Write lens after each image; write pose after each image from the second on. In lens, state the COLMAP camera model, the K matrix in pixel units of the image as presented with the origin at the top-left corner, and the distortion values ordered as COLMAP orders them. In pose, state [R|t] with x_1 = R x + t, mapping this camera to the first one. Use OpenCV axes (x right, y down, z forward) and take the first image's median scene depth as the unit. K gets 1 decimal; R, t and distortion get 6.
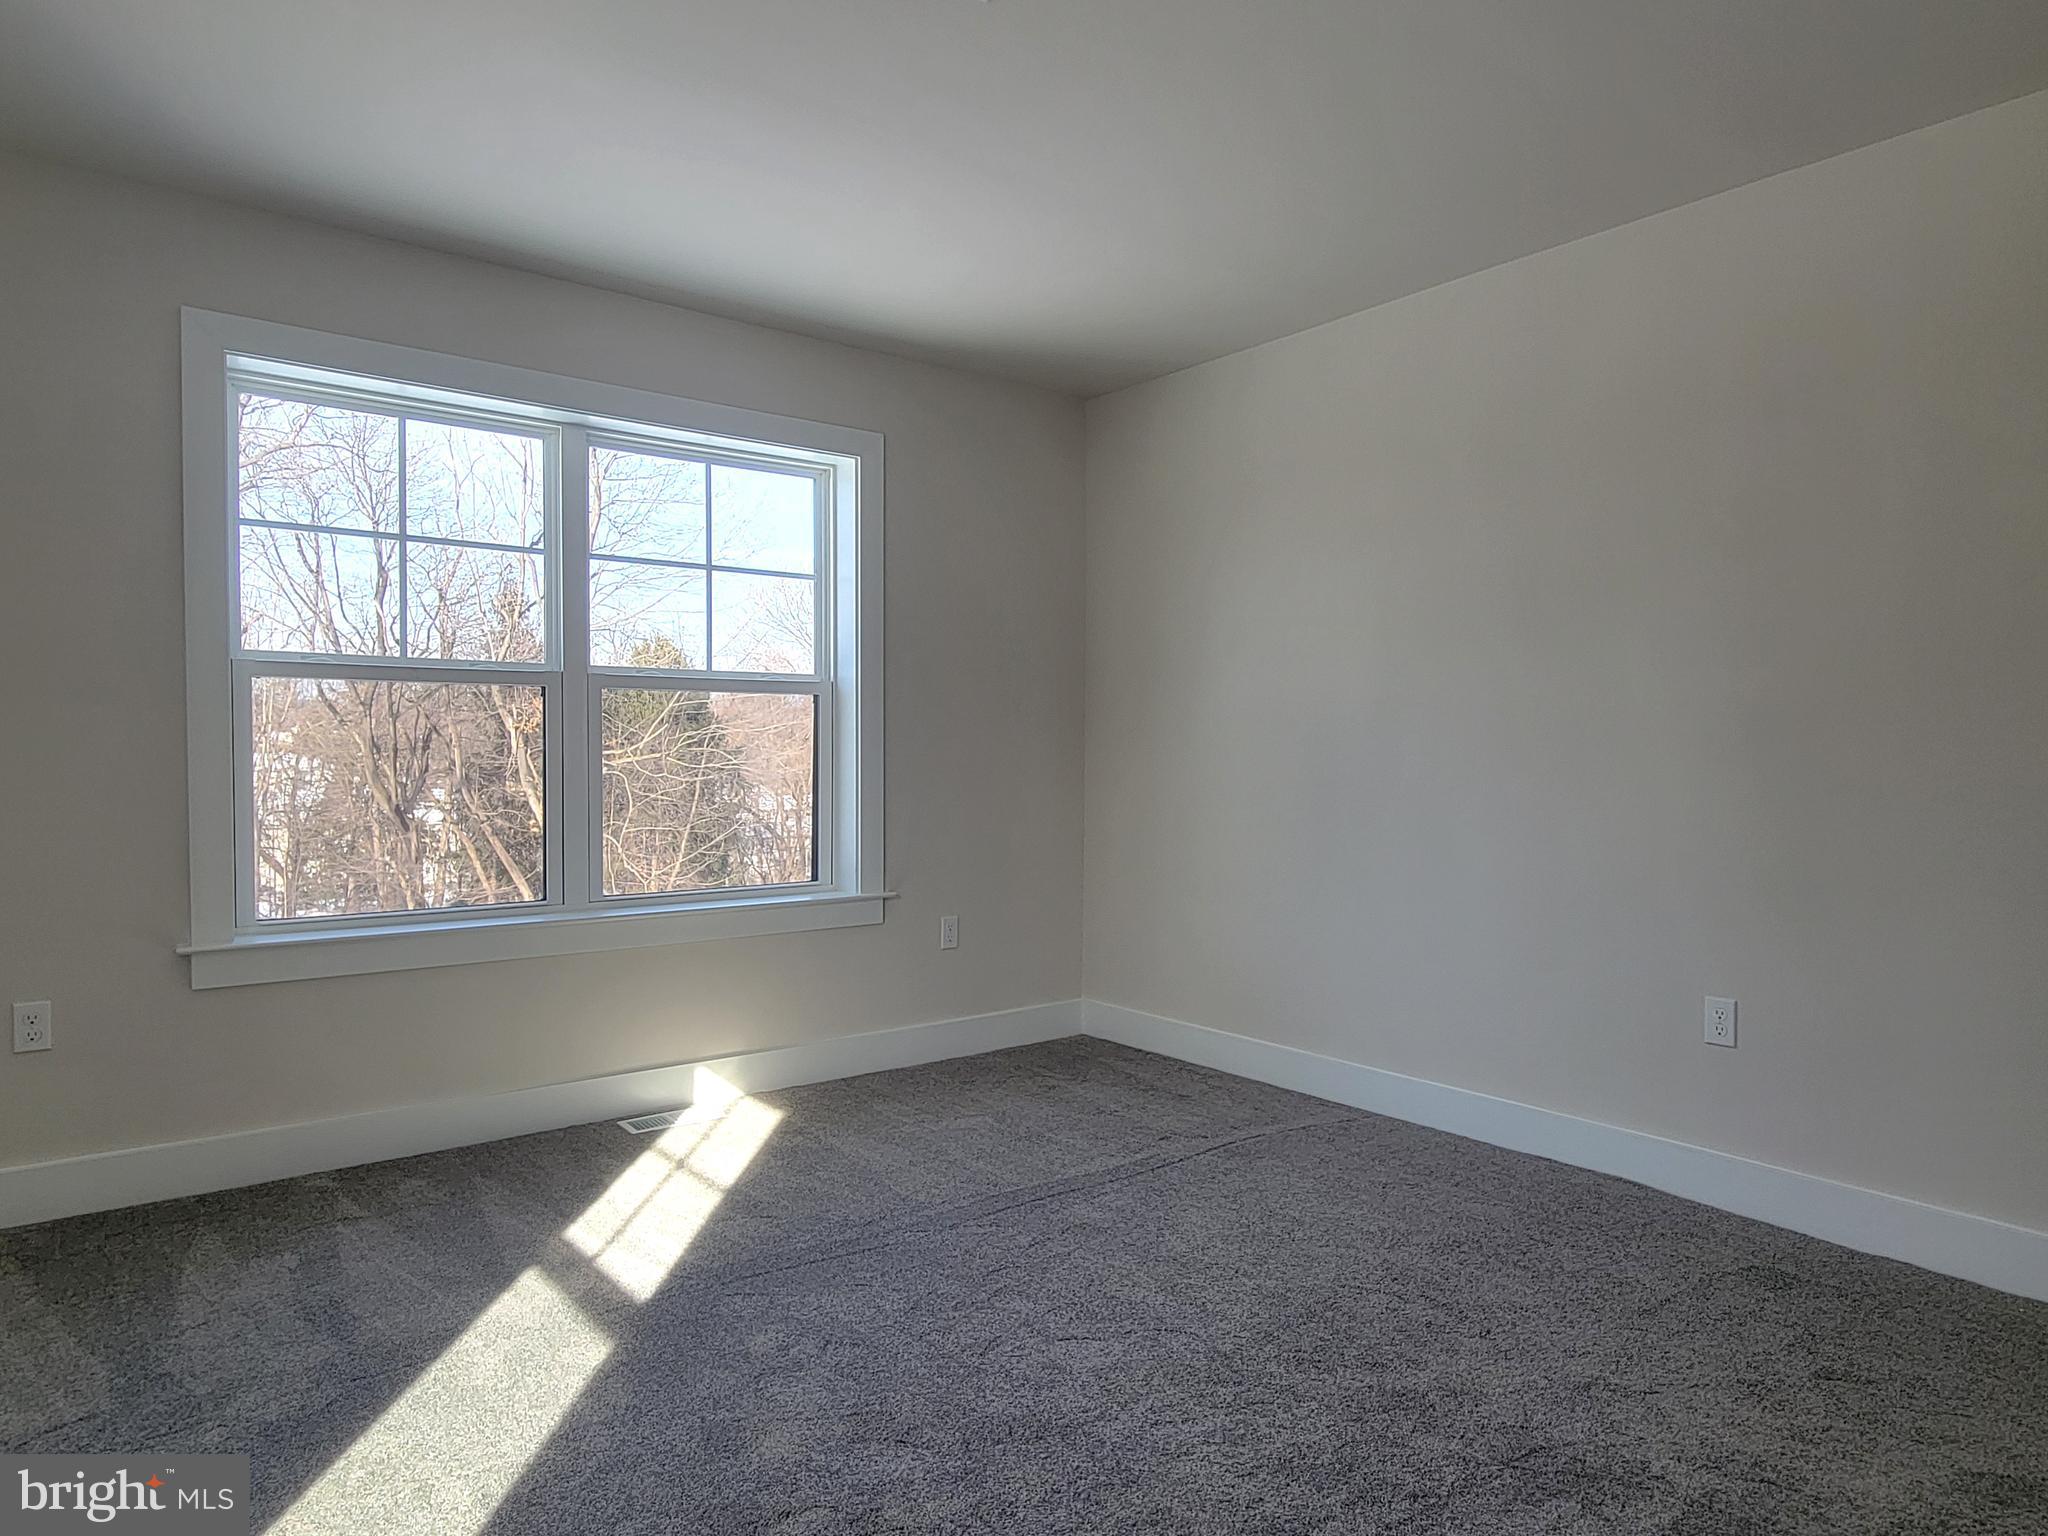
lens RADIAL K [[1387.2, 0, 1031.2], [0, 1387.2, 770.8], [0, 0, 1]] dist [0.005916, 0.004530]
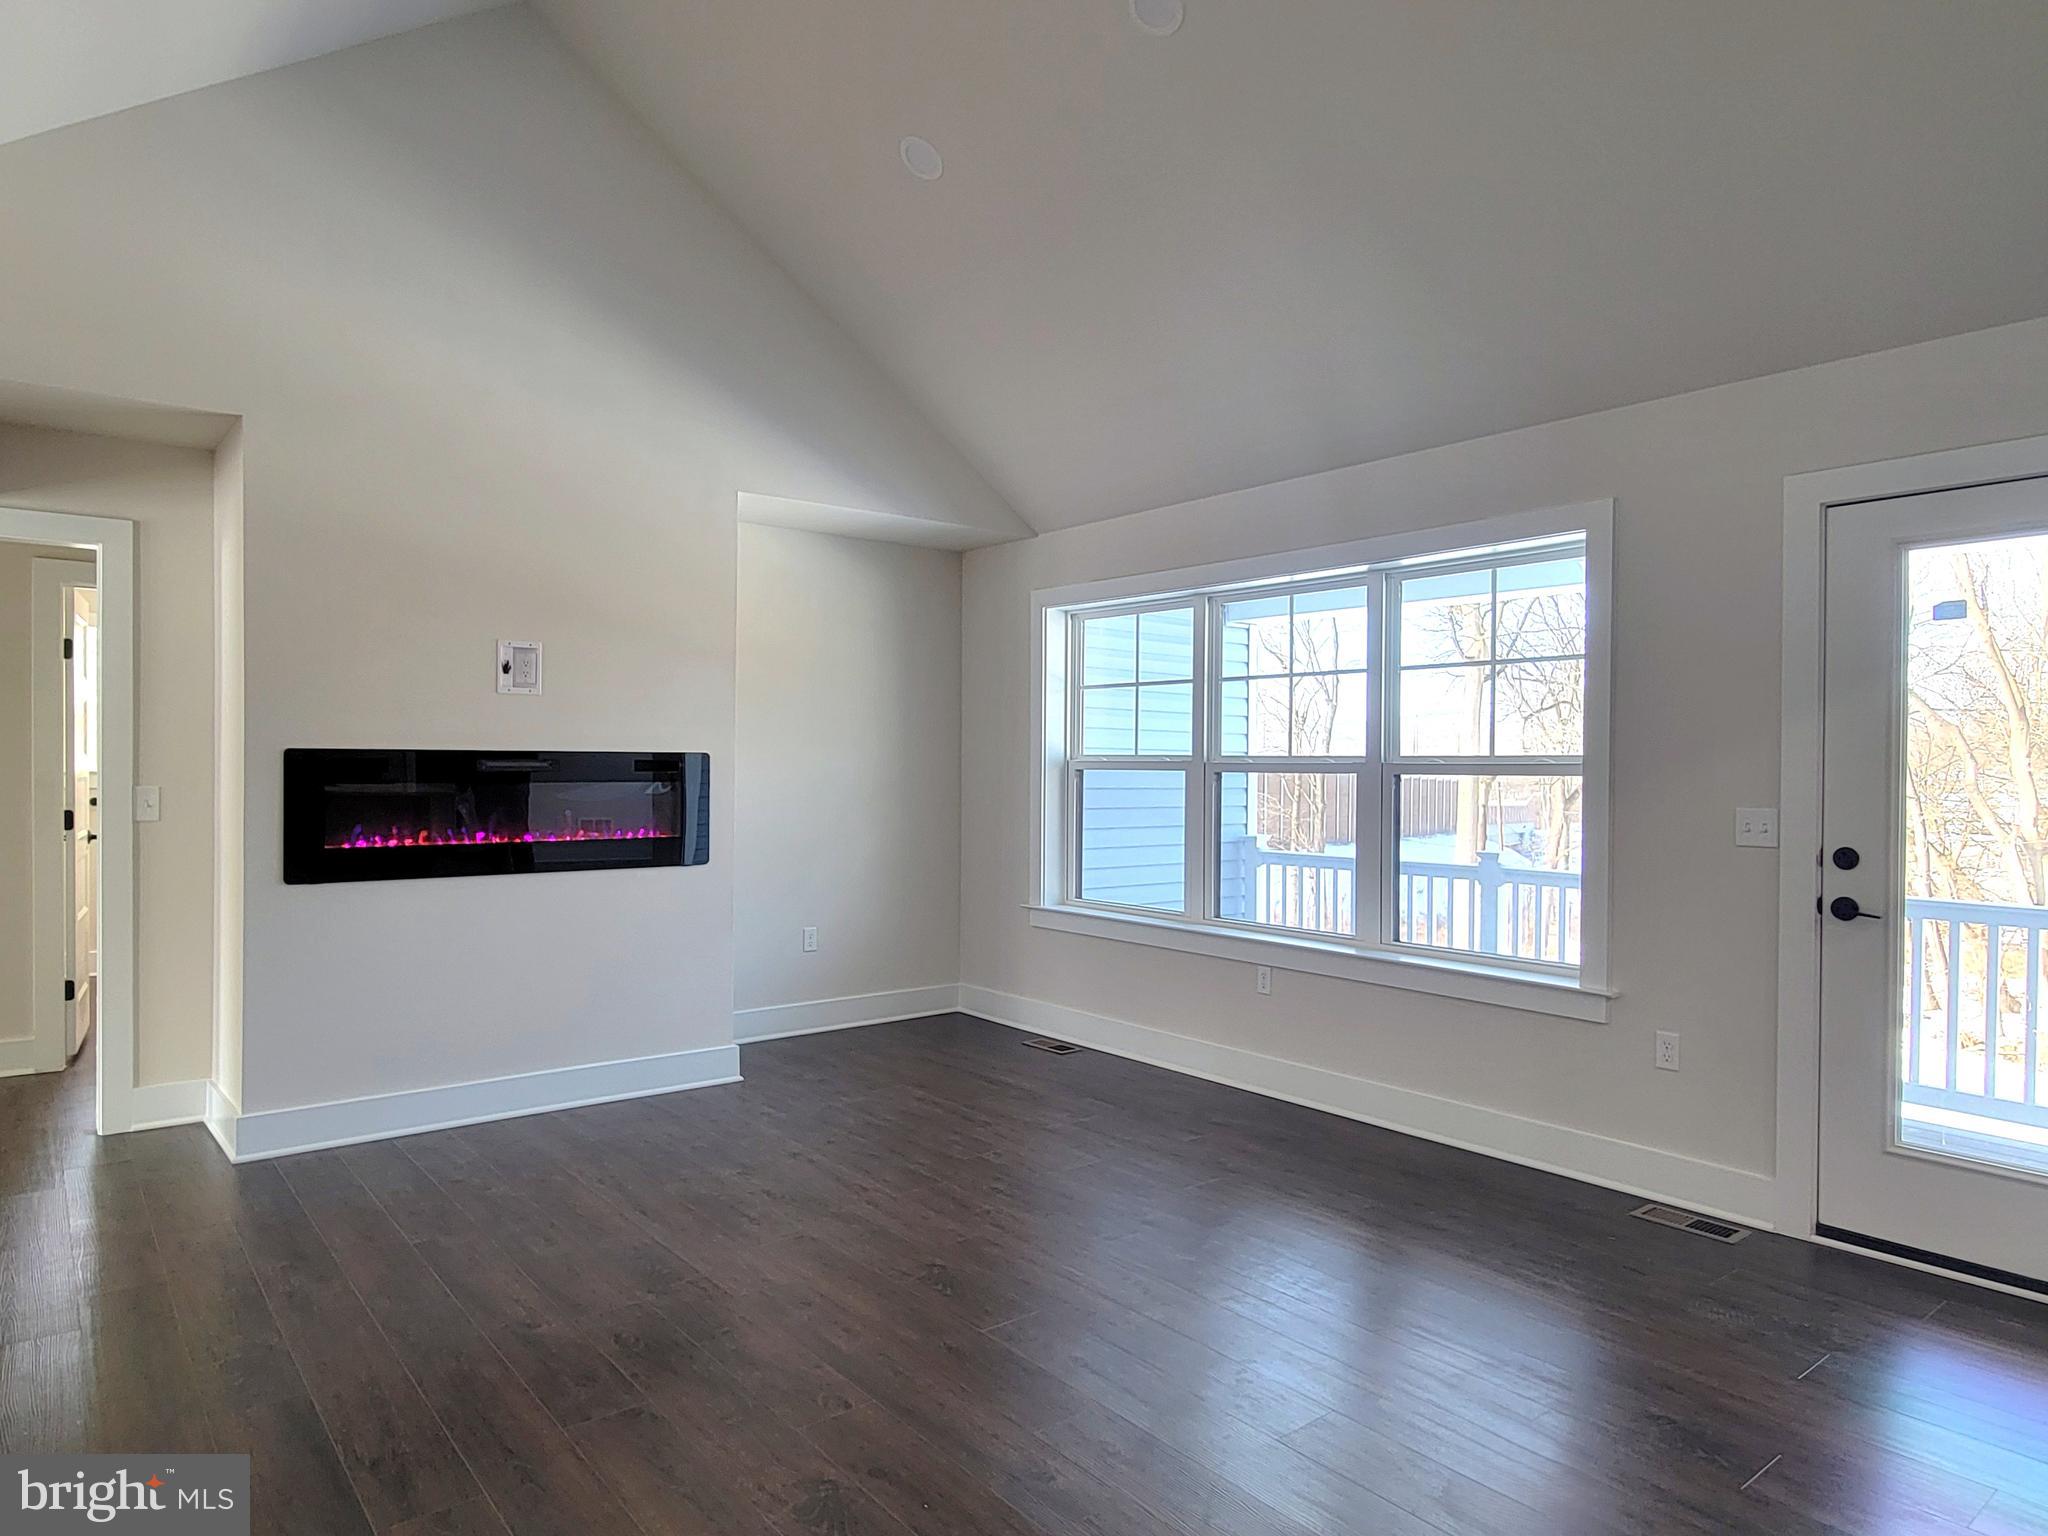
lens RADIAL K [[1245.5, 0, 1029.5], [0, 1245.5, 776.6], [0, 0, 1]] dist [0.005985, 0.001460]
pose [[-0.062548, -0.024063, -0.997752, 0.875663], [-0.067344, 0.997533, -0.019836, -0.012521], [0.995767, 0.065952, -0.064014, 0.787796]]
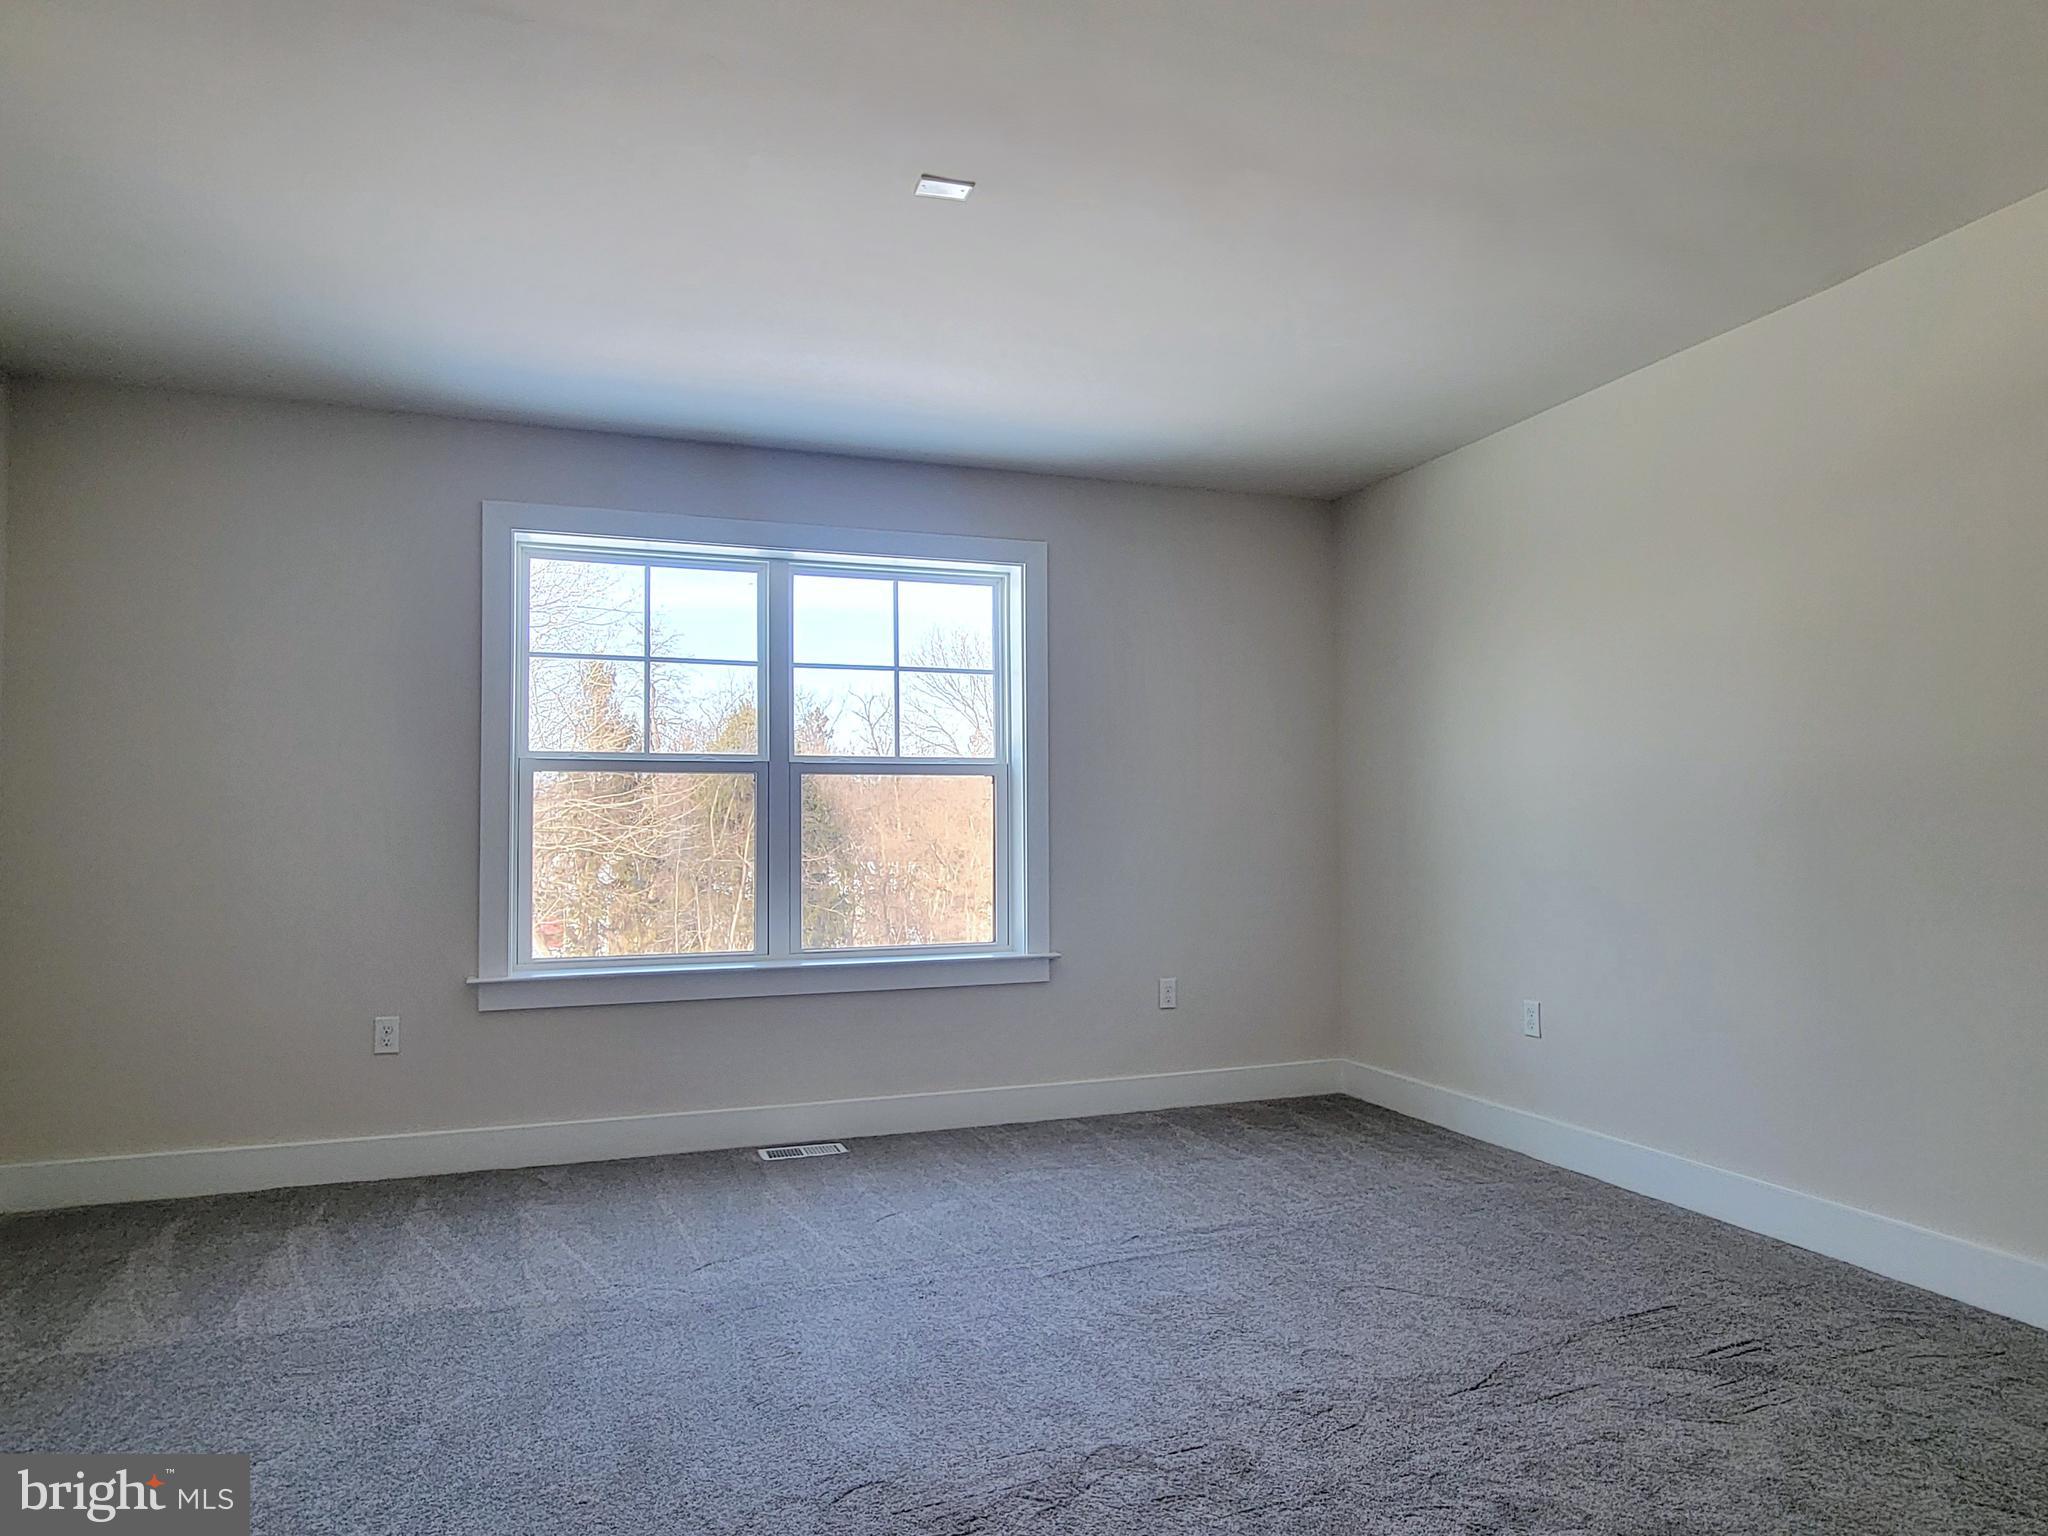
lens RADIAL K [[1136.0, 0, 922.2], [0, 1136.0, 770.6], [0, 0, 1]] dist [-0.021566, 0.000339]
pose [[0.917916, -0.026716, -0.395875, 0.183716], [0.002122, 0.998047, -0.062433, -0.001427], [0.396770, 0.056468, 0.916180, 0.154964]]
